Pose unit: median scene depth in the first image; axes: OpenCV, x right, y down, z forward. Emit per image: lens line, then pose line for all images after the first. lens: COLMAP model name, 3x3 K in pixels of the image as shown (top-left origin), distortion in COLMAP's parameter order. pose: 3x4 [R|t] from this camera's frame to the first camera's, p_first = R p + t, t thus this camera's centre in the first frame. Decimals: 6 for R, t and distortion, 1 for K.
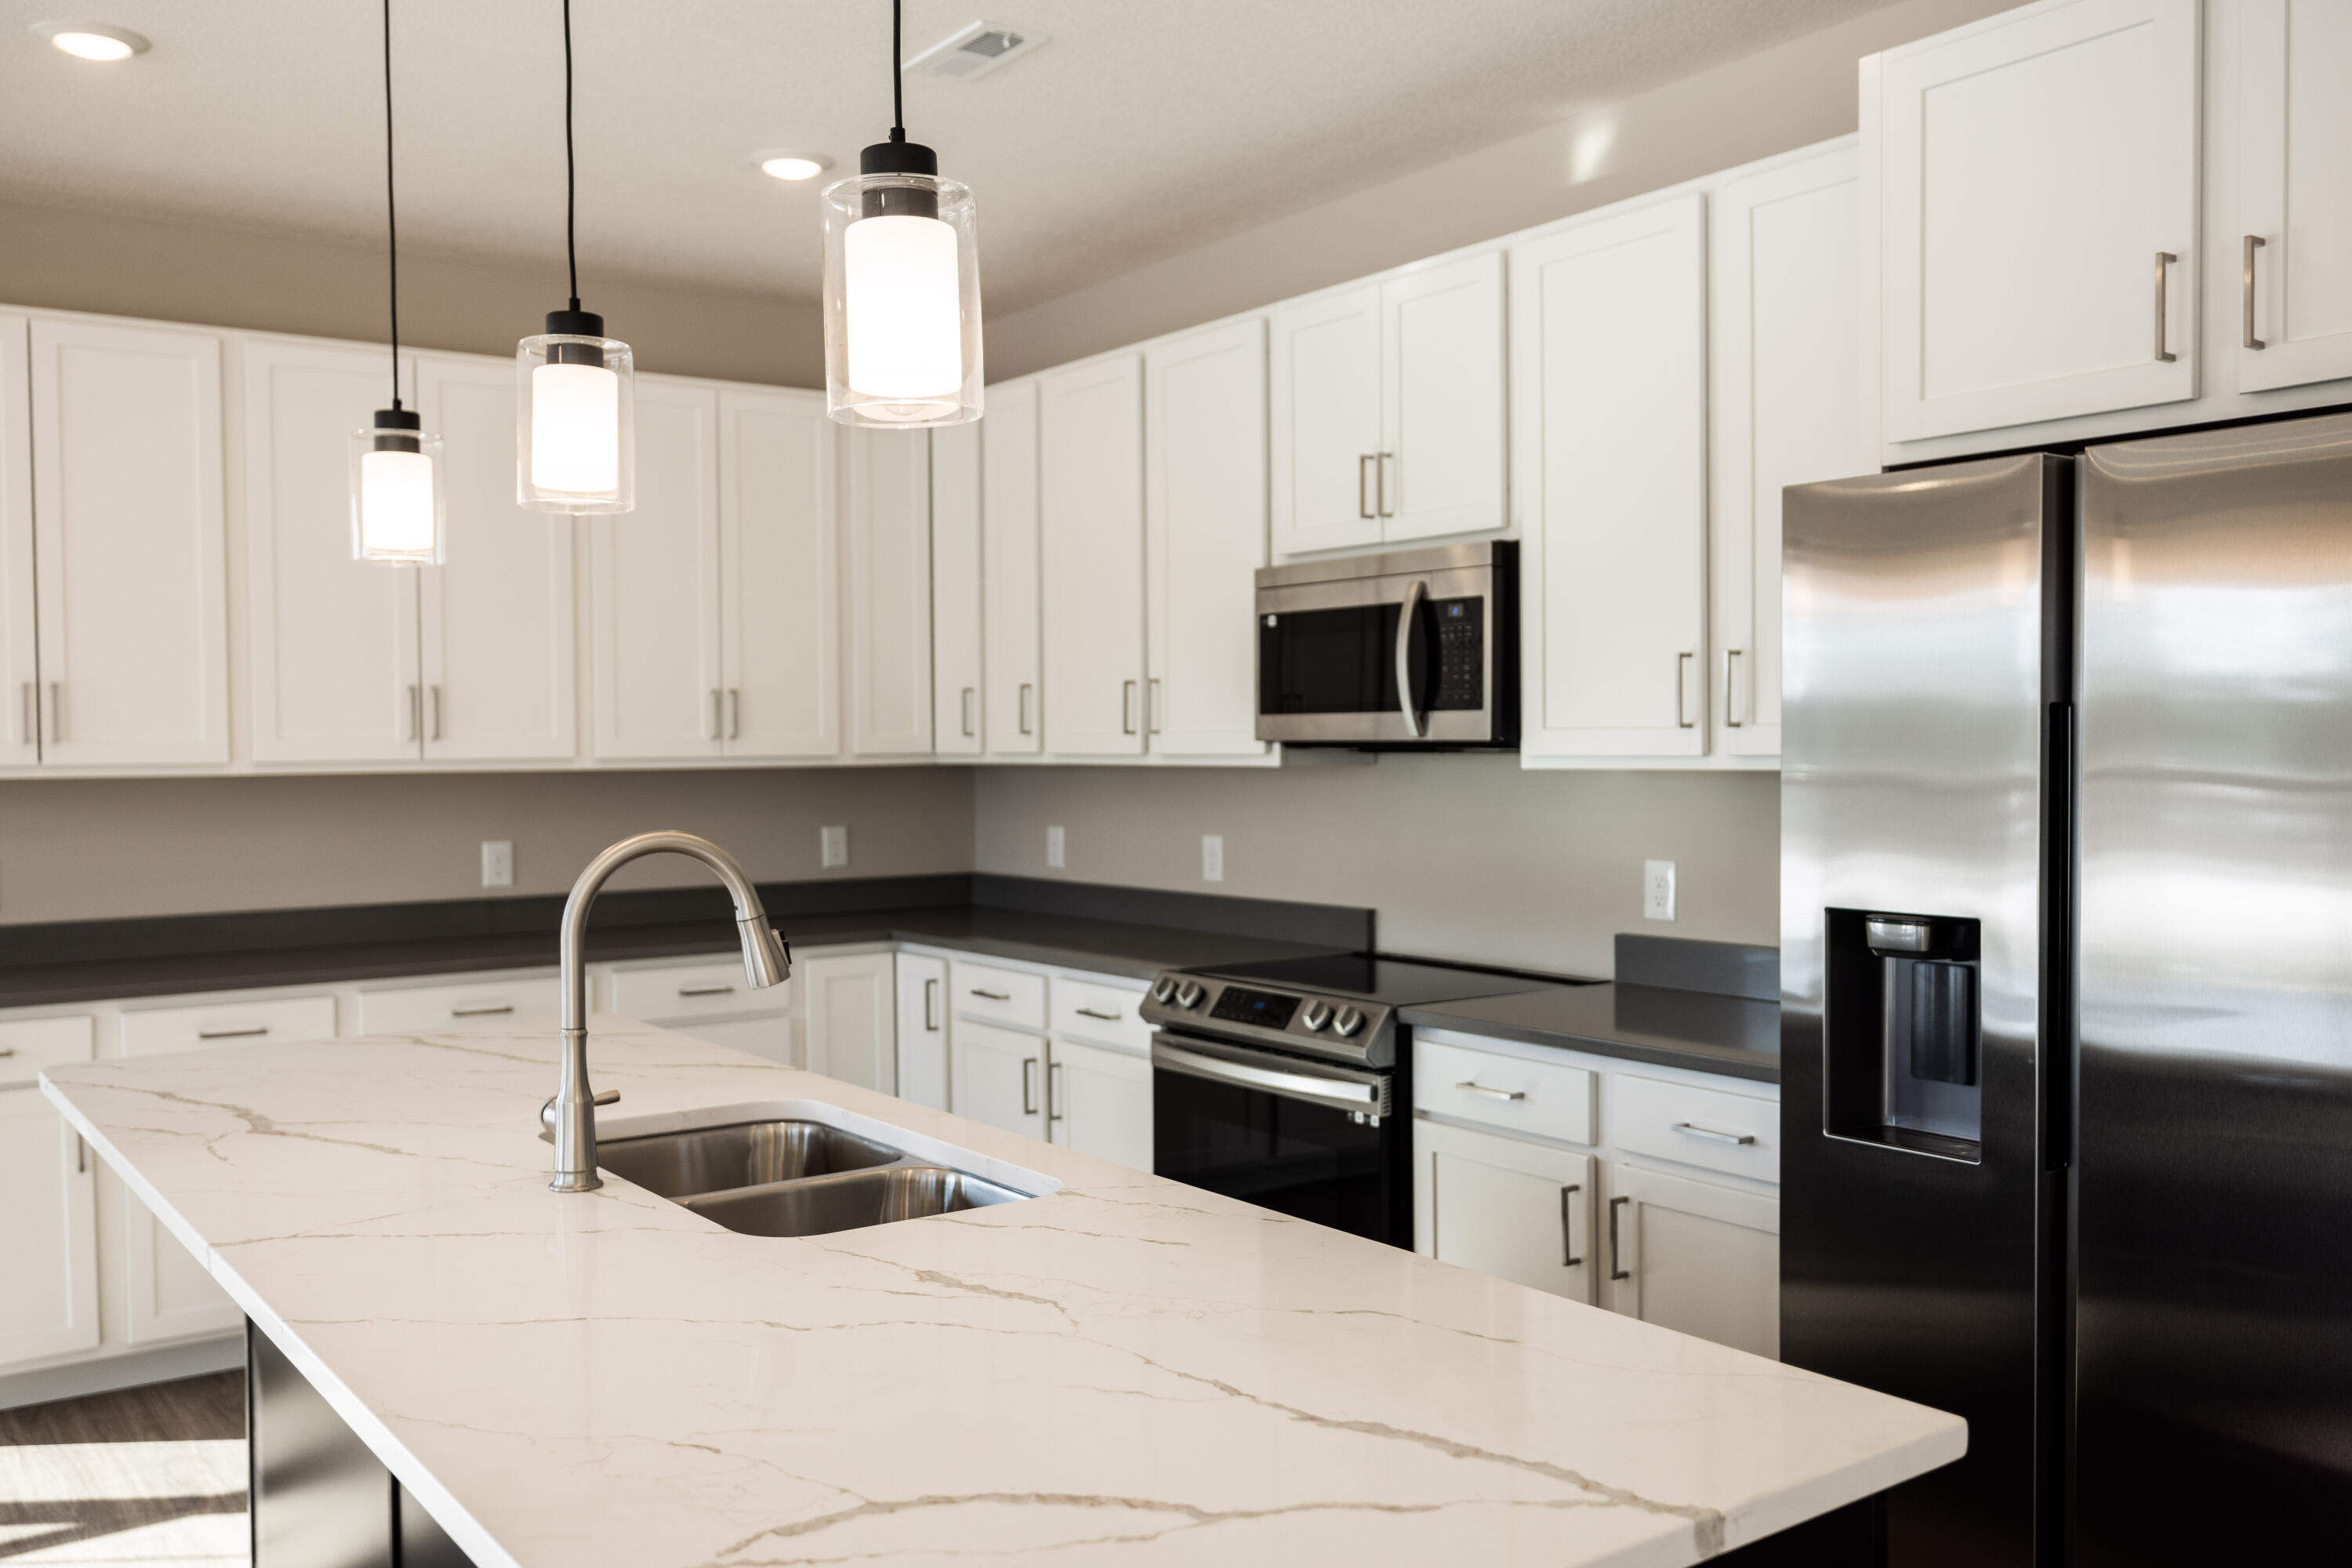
lens RADIAL K [[1964.2, 0, 1170.6], [0, 1964.2, 790.2], [0, 0, 1]] dist [0.006099, 0.005290]
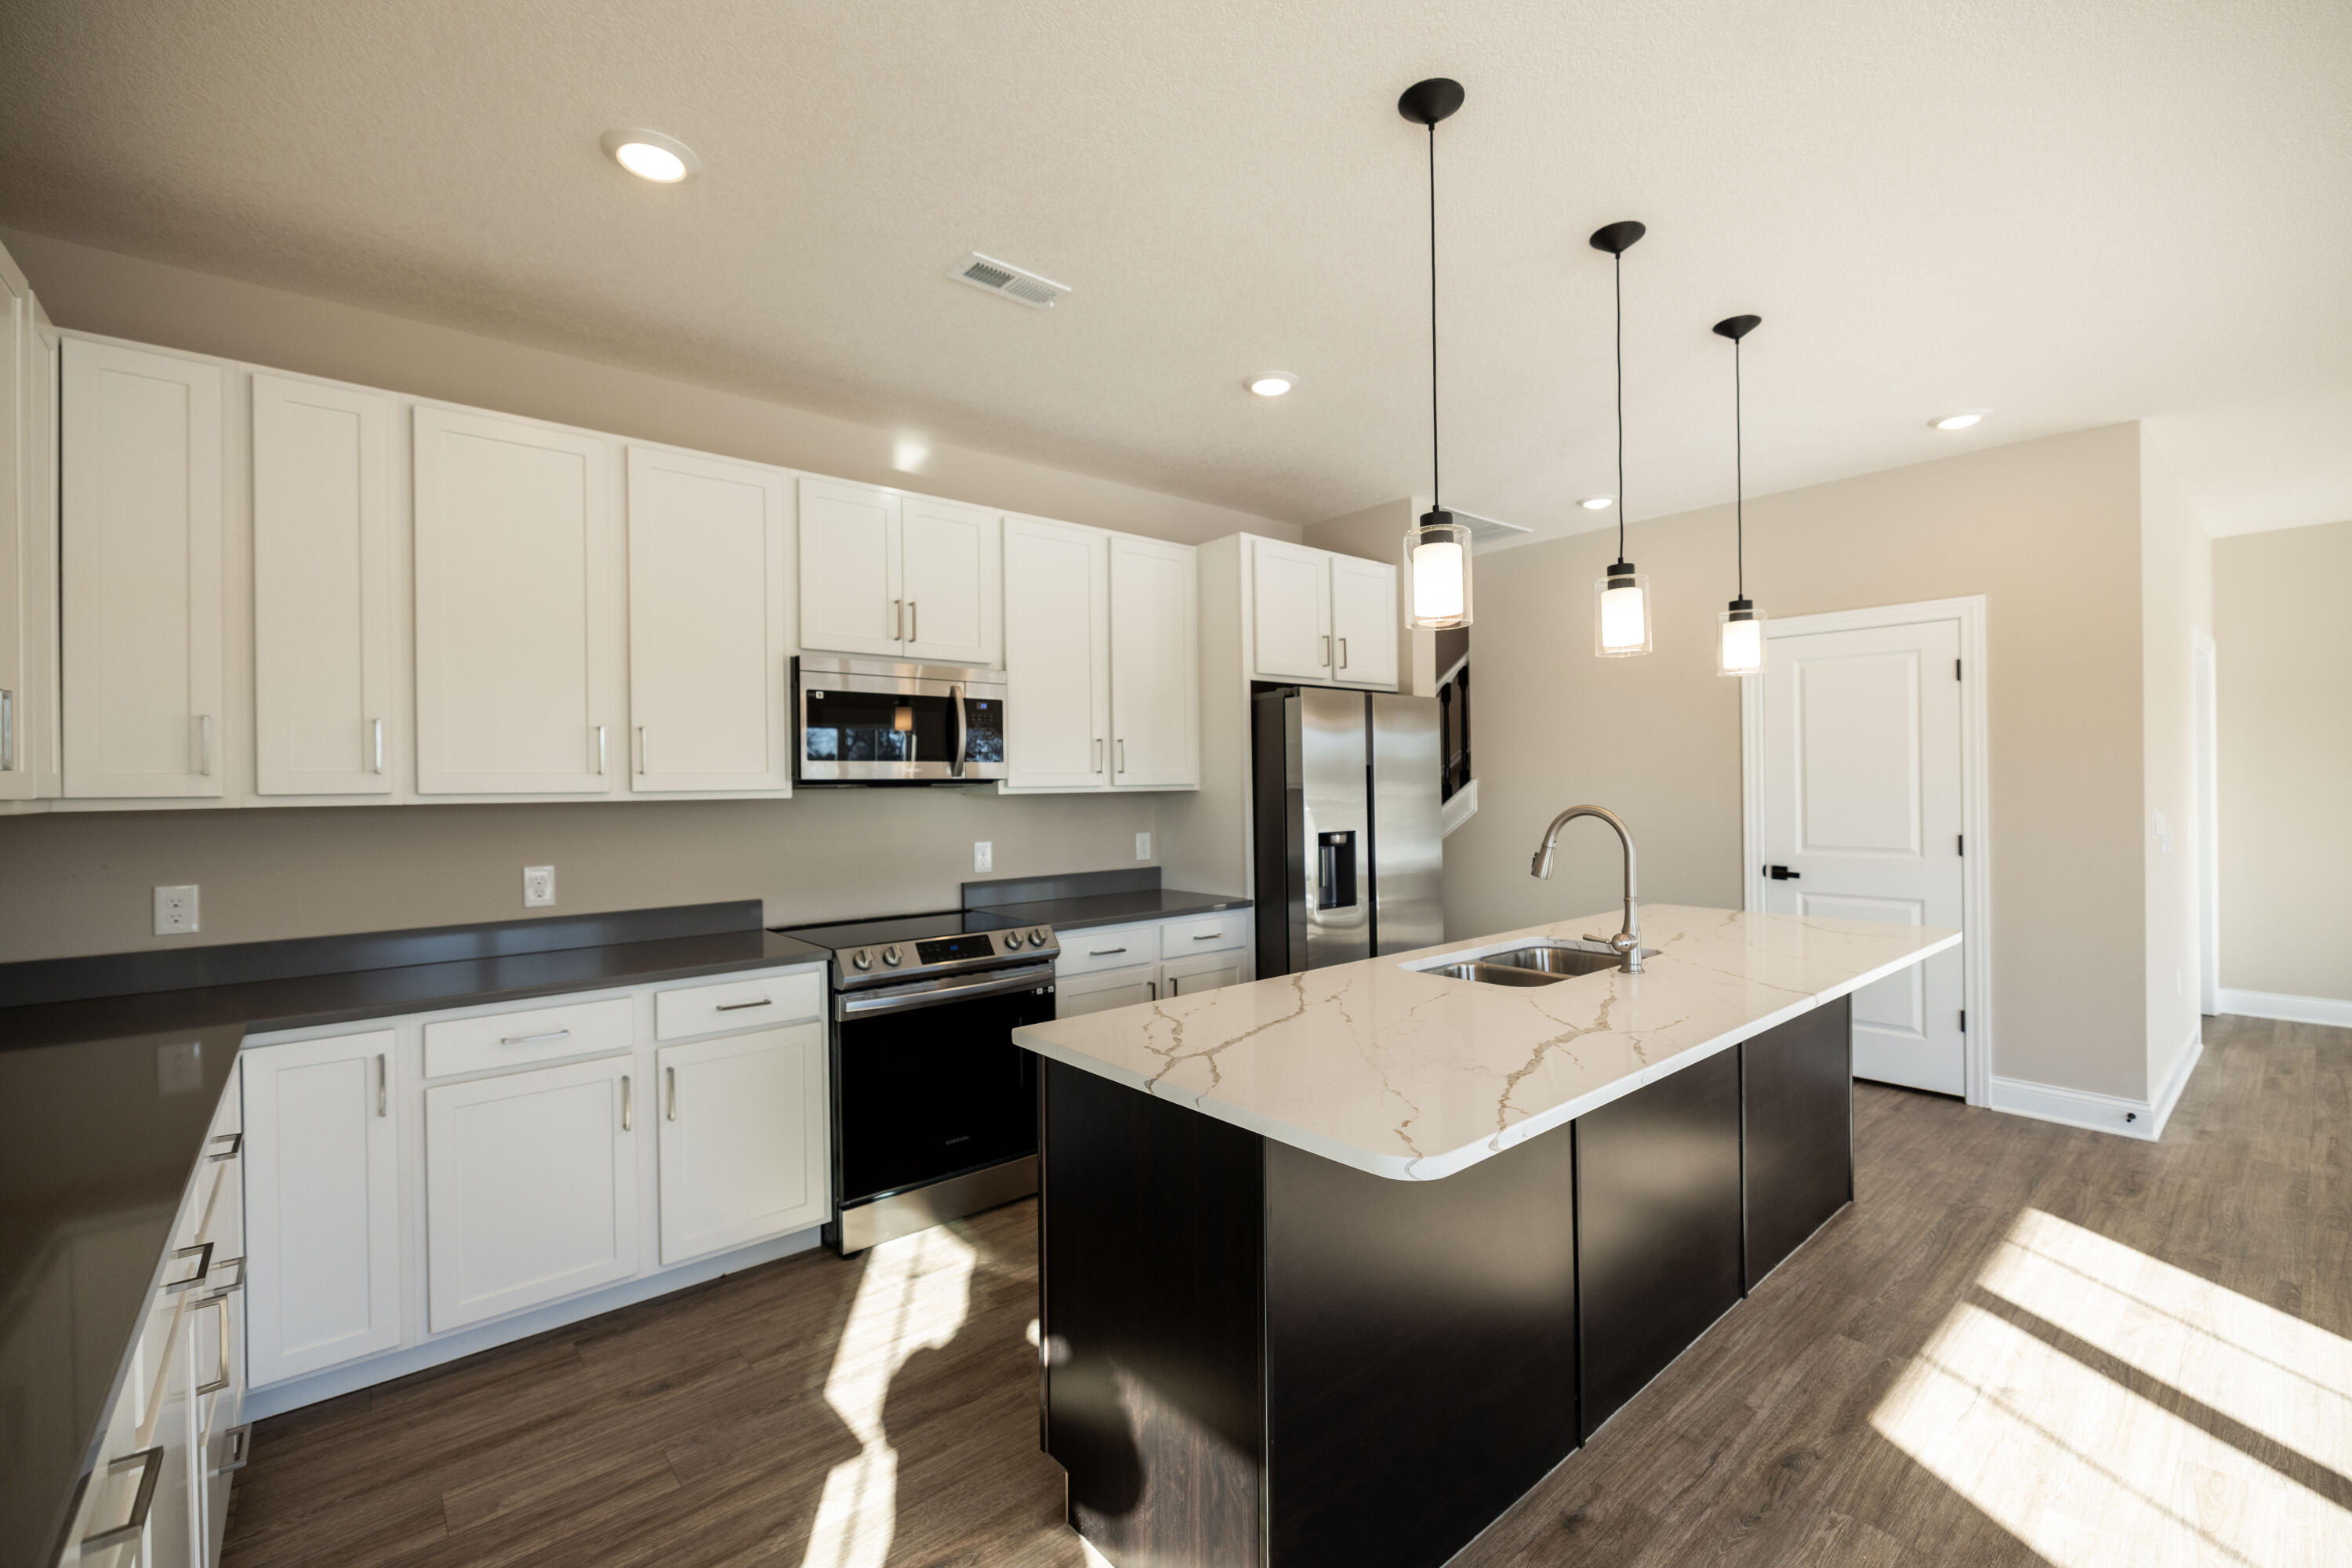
lens RADIAL K [[979.2, 0, 1184.2], [0, 979.2, 789.7], [0, 0, 1]] dist [0.001439, -0.002319]
pose [[-0.072007, 0.004272, 0.997395, -0.744219], [0.039064, 0.999236, -0.001460, -0.006871], [-0.996639, 0.038857, -0.072119, 0.874082]]
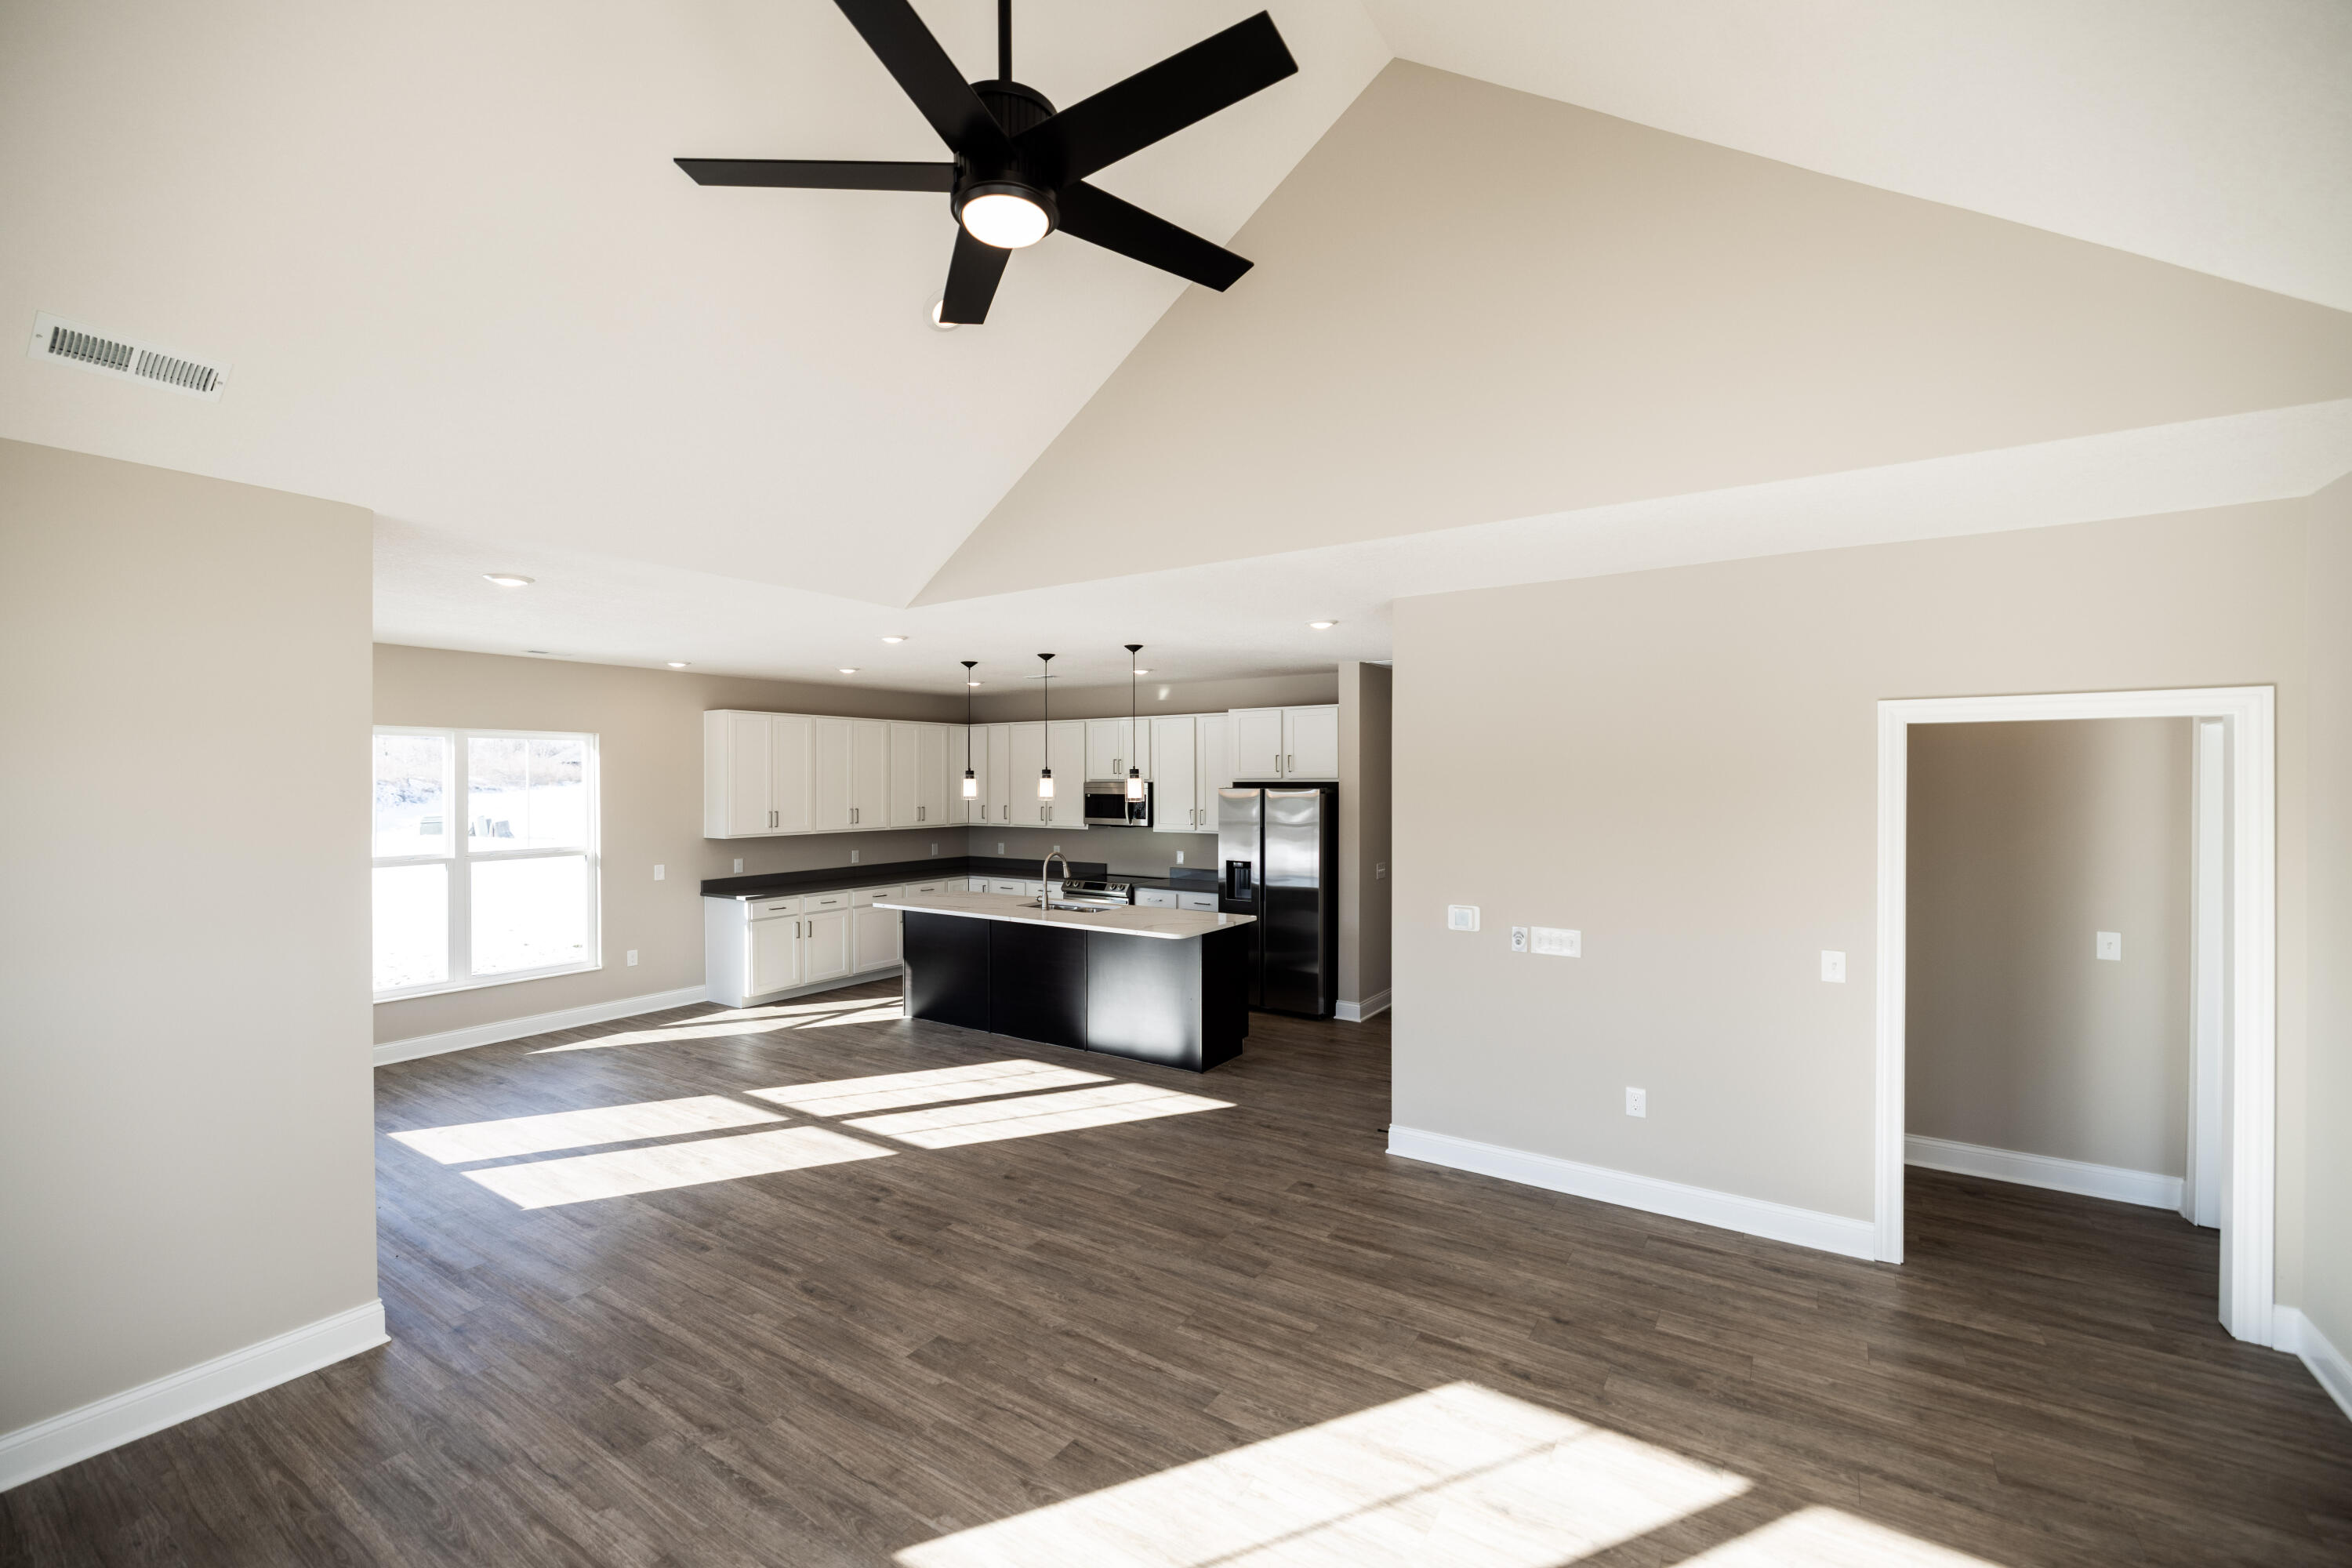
lens RADIAL K [[979.2, 0, 1178.0], [0, 979.2, 786.2], [0, 0, 1]] dist [0.001439, -0.002319]
pose [[0.937167, 0.005260, 0.348841, -0.553060], [0.002197, 0.999778, -0.020976, -0.067740], [-0.348874, 0.020424, 0.936947, -1.138617]]
